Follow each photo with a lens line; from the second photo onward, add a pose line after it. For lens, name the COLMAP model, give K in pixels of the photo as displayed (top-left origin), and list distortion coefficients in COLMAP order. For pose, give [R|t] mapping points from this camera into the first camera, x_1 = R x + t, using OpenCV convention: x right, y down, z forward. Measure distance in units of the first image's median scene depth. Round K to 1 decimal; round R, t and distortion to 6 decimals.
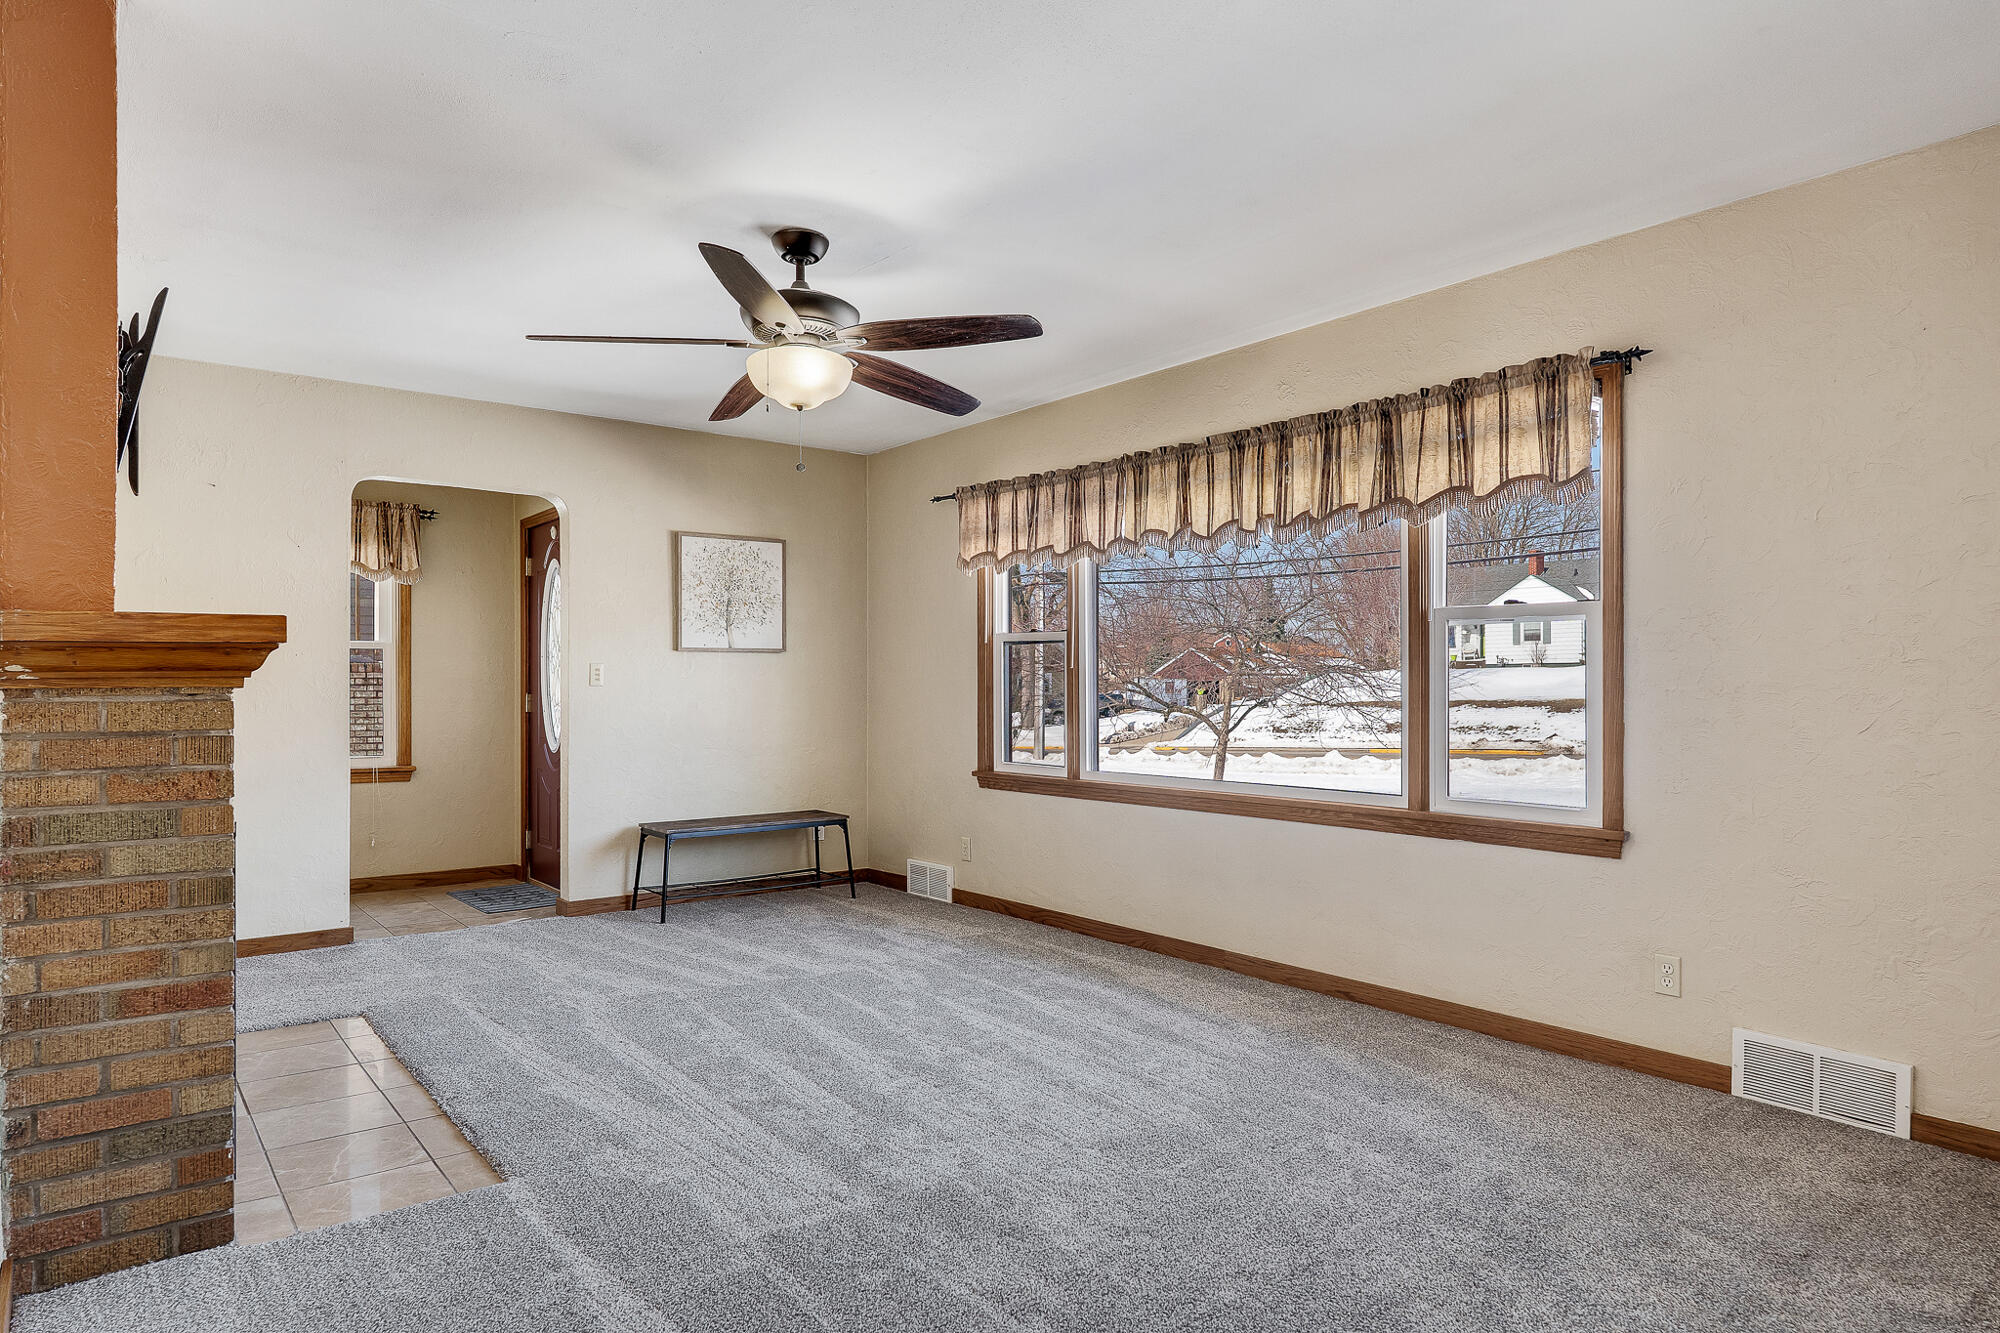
lens RADIAL K [[1187.4, 0, 1000.2], [0, 1187.4, 679.1], [0, 0, 1]] dist [-0.002722, 0.001938]
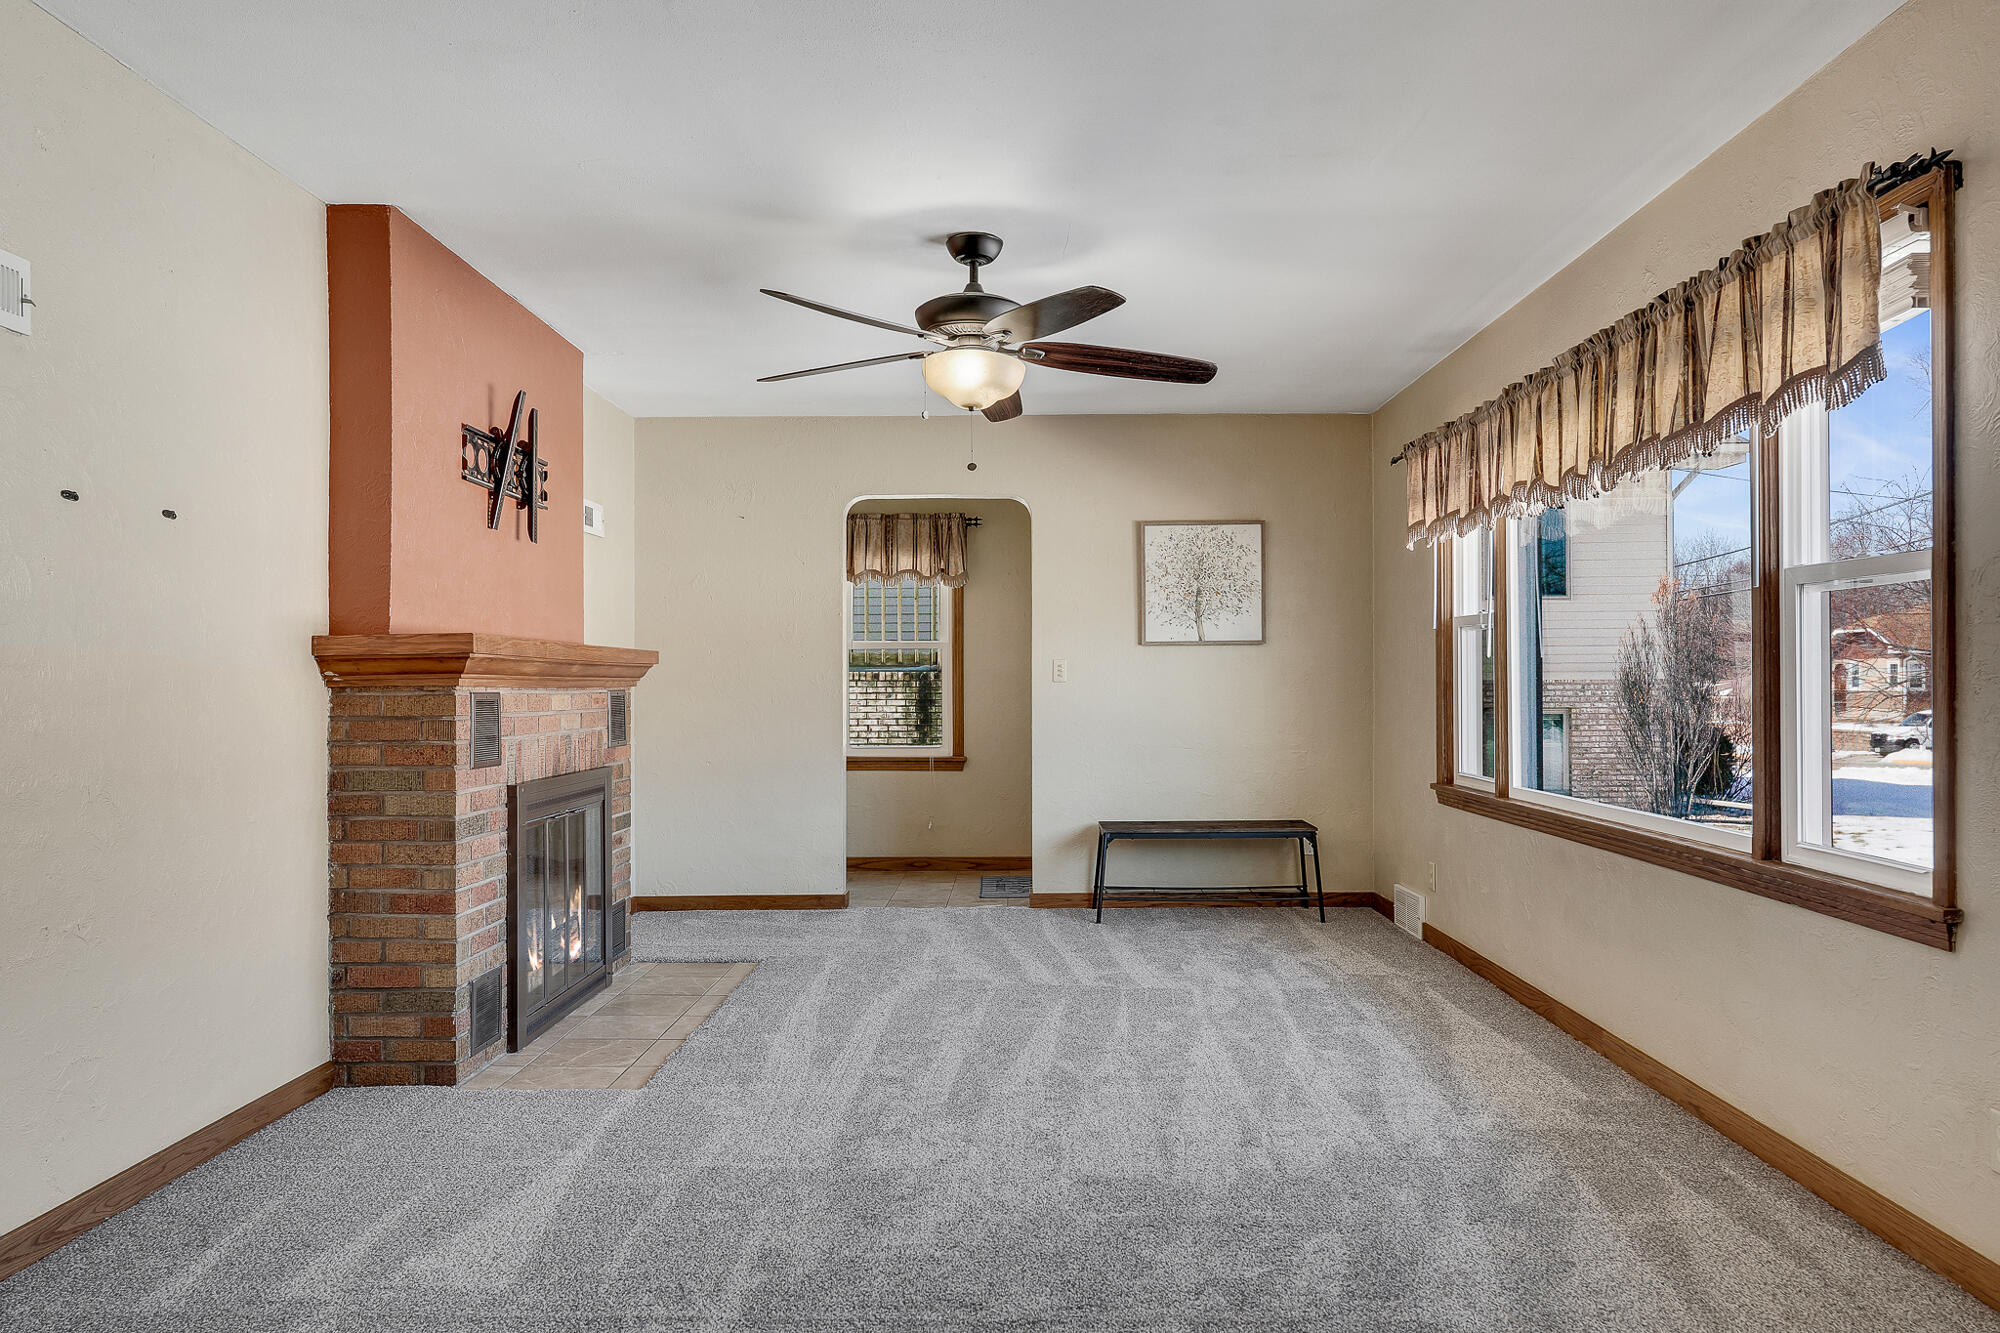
lens RADIAL K [[1372.0, 0, 1000.0], [0, 1372.0, 666.5], [0, 0, 1]] dist [0.001506, 0.003813]
pose [[0.776556, -0.009623, -0.629975, 0.503541], [0.007212, 0.999954, -0.006385, -0.000341], [0.630007, 0.000415, 0.776589, 0.090172]]
